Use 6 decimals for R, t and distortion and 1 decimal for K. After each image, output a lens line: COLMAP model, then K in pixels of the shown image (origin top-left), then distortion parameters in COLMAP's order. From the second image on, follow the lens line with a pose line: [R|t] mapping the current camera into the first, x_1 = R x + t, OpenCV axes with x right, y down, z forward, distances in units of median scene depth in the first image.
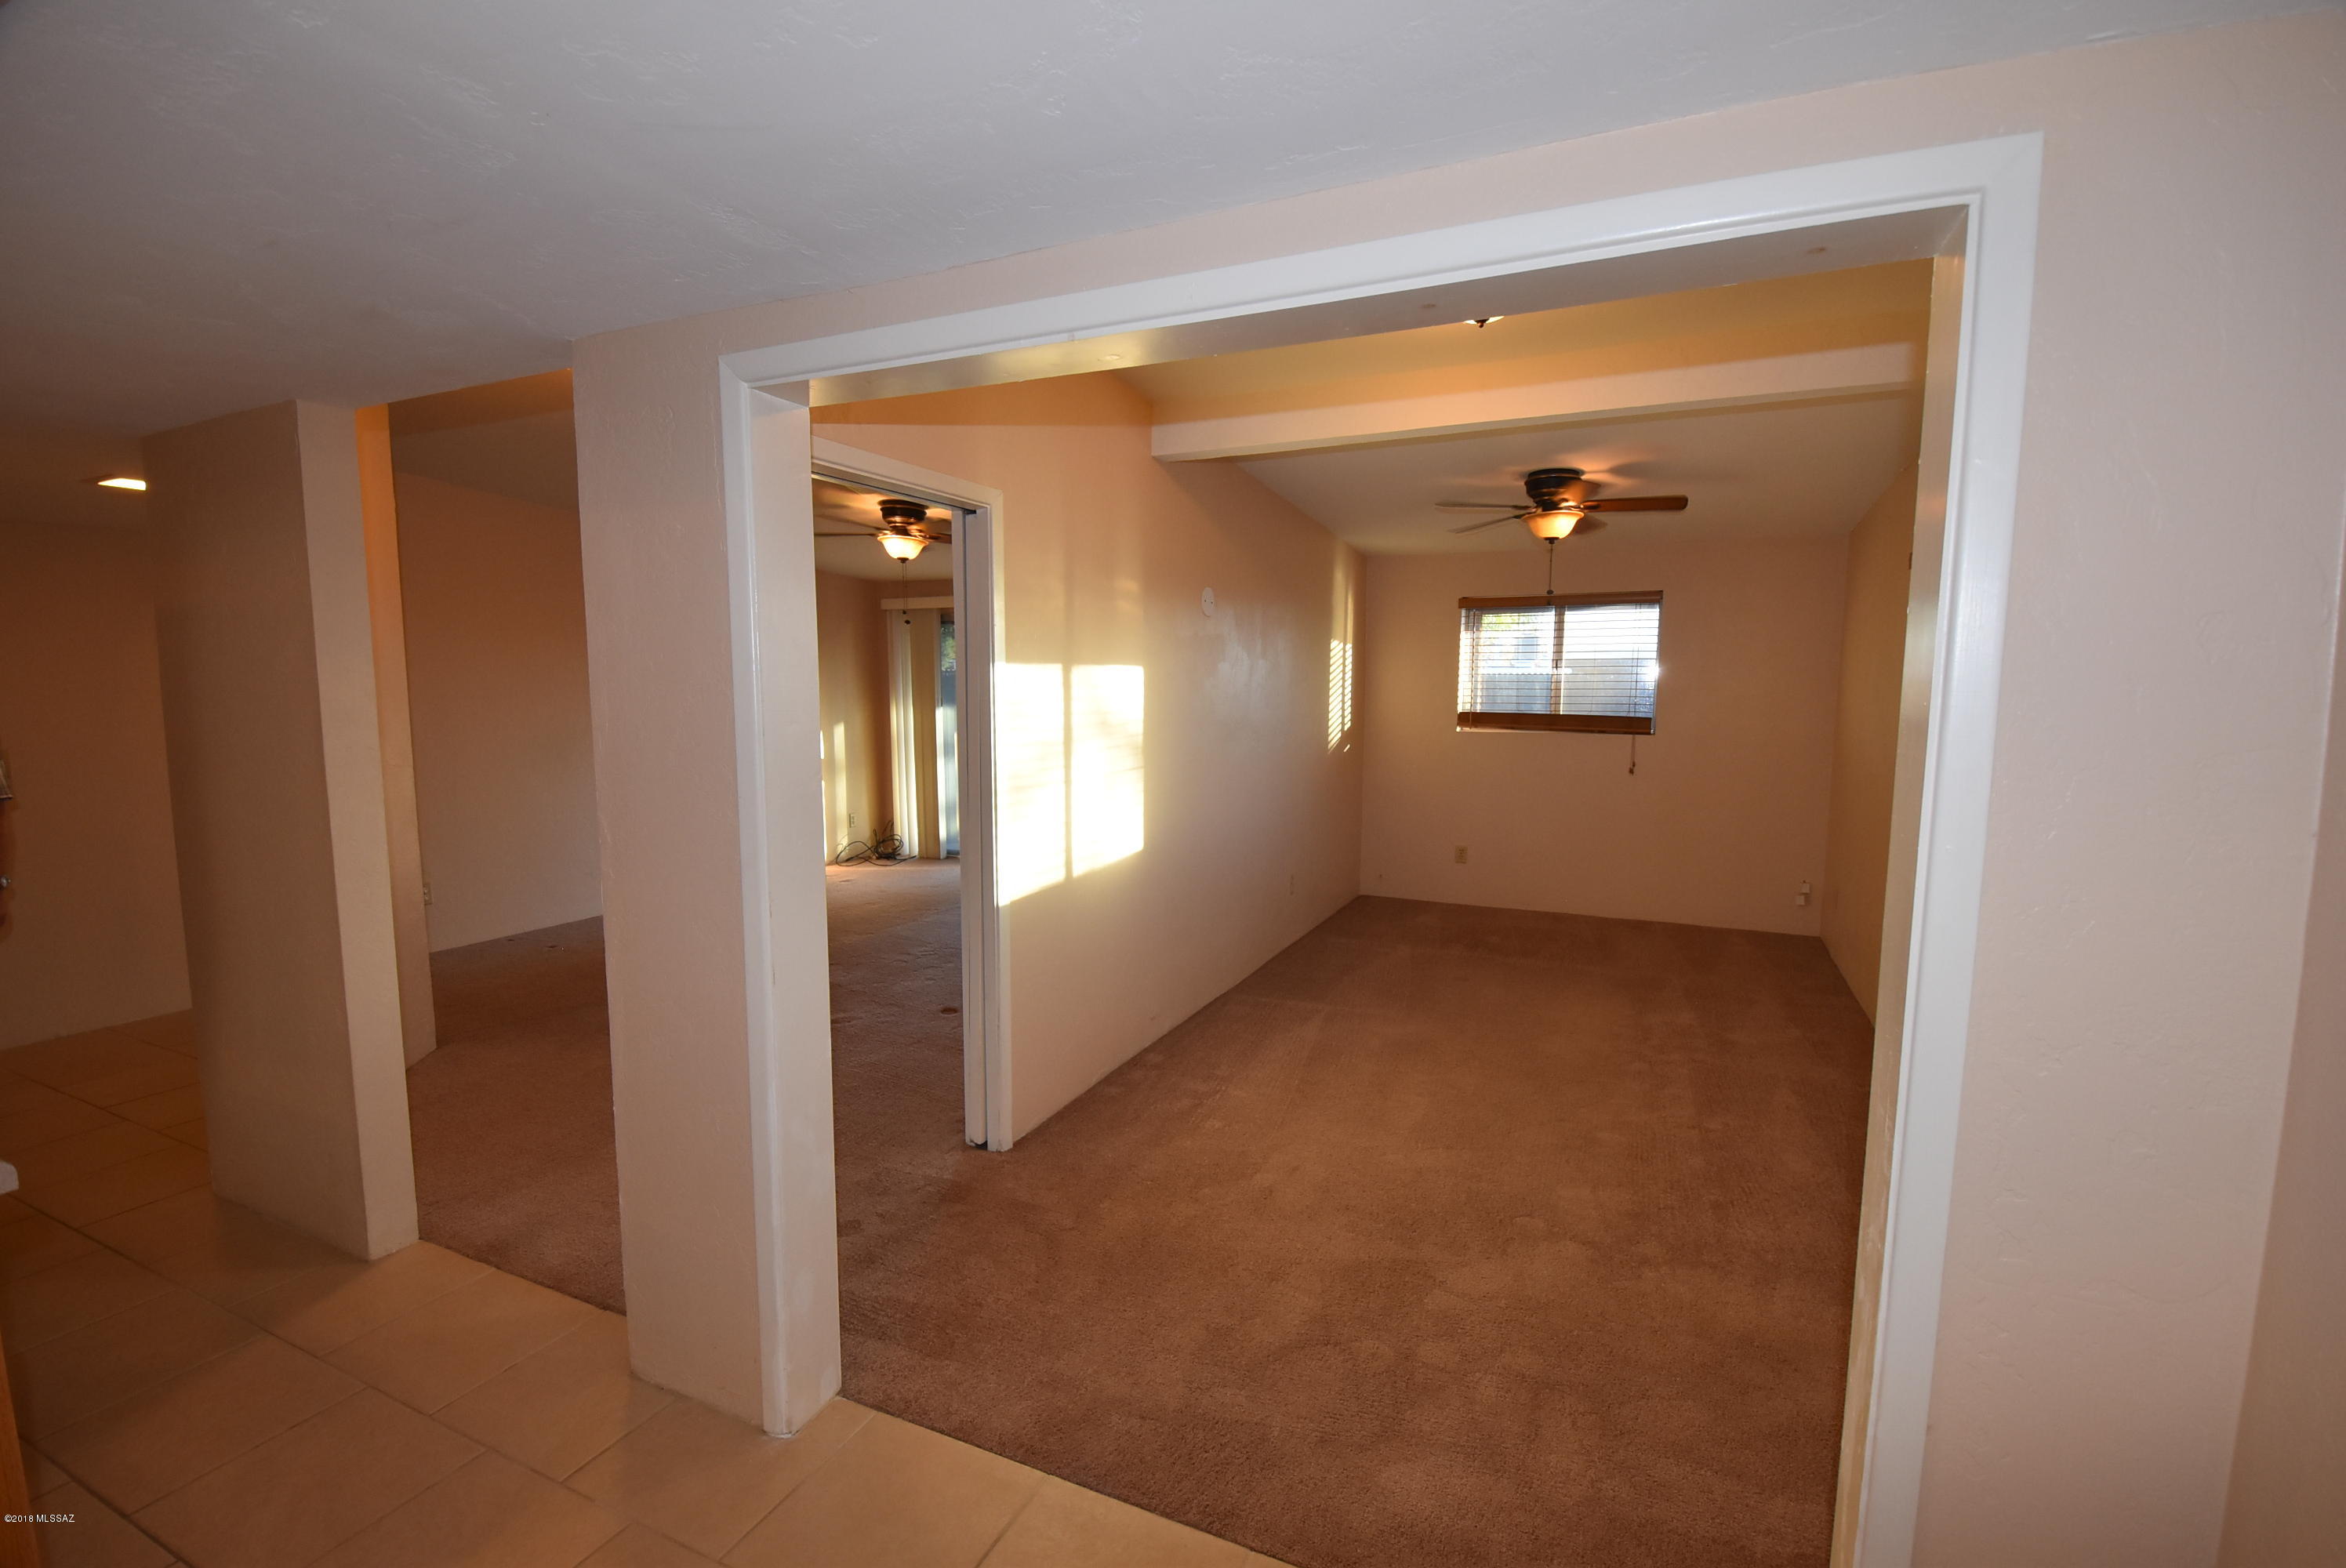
lens RADIAL K [[1026.8, 0, 1187.0], [0, 1026.8, 790.2], [0, 0, 1]] dist [-0.000379, -0.014094]
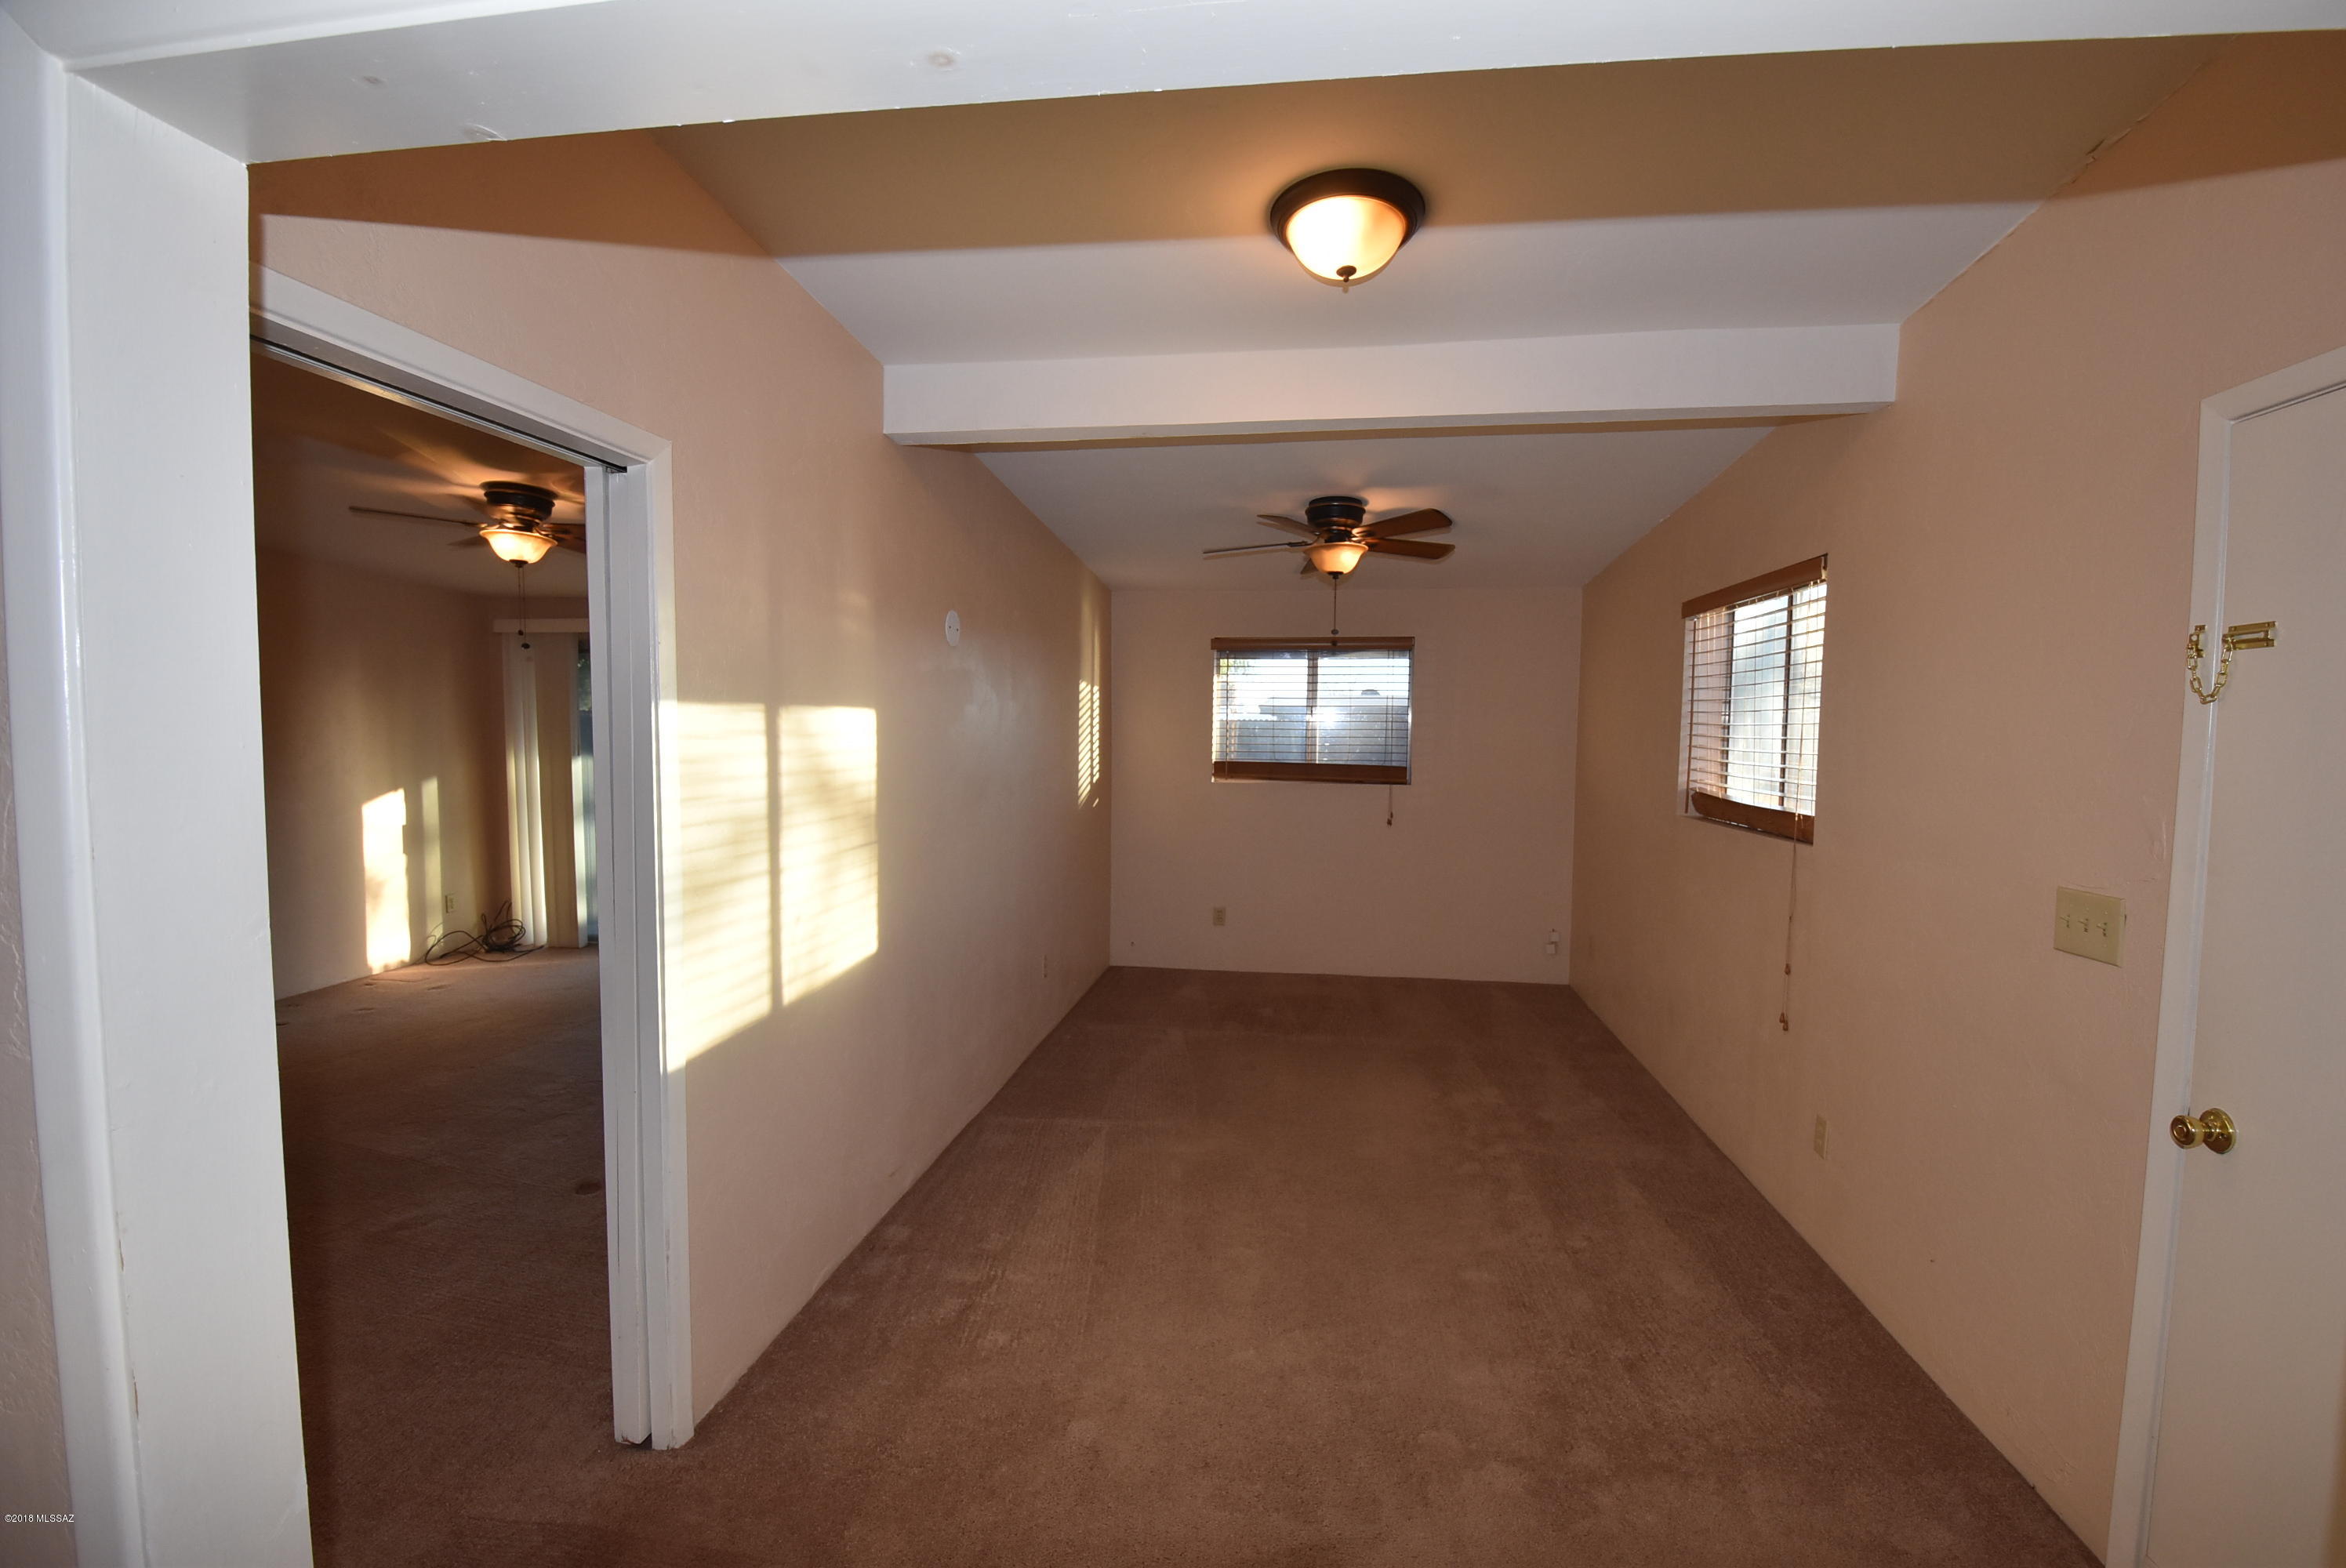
lens RADIAL K [[1026.8, 0, 1194.4], [0, 1026.8, 790.1], [0, 0, 1]] dist [-0.000379, -0.014094]
pose [[0.954900, -0.011618, 0.296702, -0.036482], [0.024109, 0.998969, -0.038476, -0.022337], [-0.295949, 0.043894, 0.954195, 0.182583]]
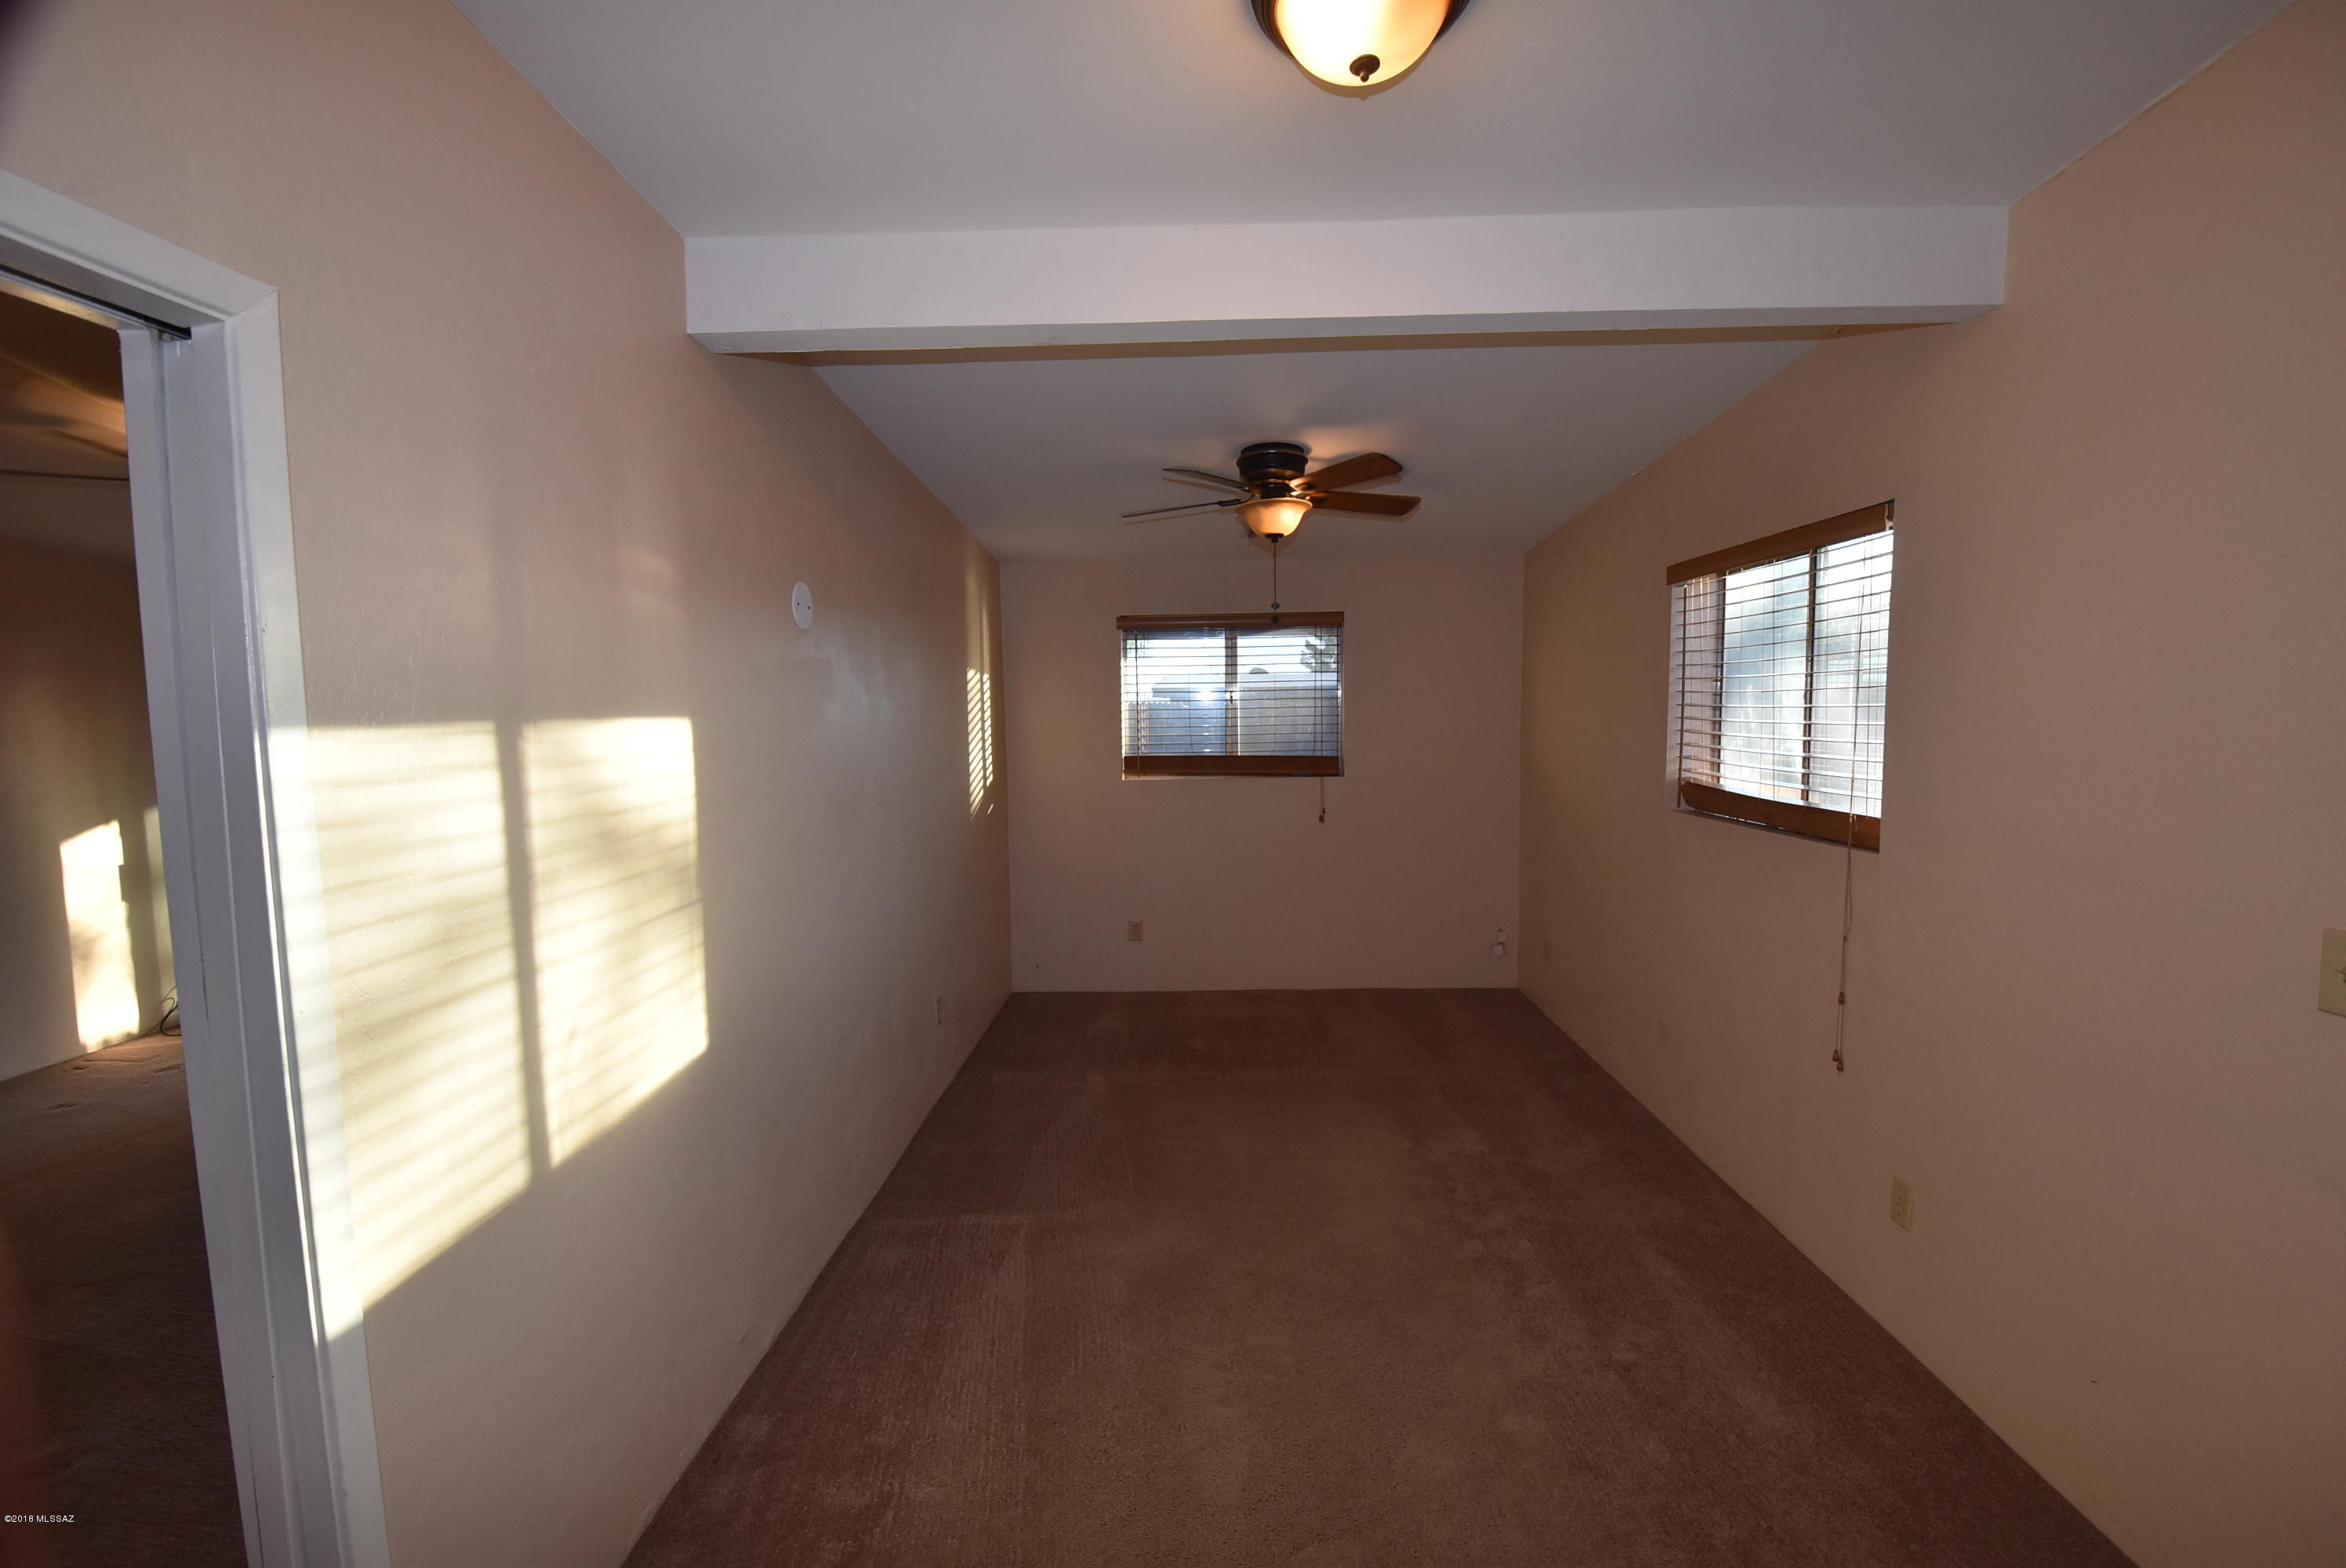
lens RADIAL K [[1026.8, 0, 1194.4], [0, 1026.8, 791.8], [0, 0, 1]] dist [-0.000379, -0.014094]
pose [[0.915358, -0.048135, 0.399754, -0.014855], [0.058400, 0.998202, -0.013531, -0.049078], [-0.398384, 0.035731, 0.916522, 0.335807]]
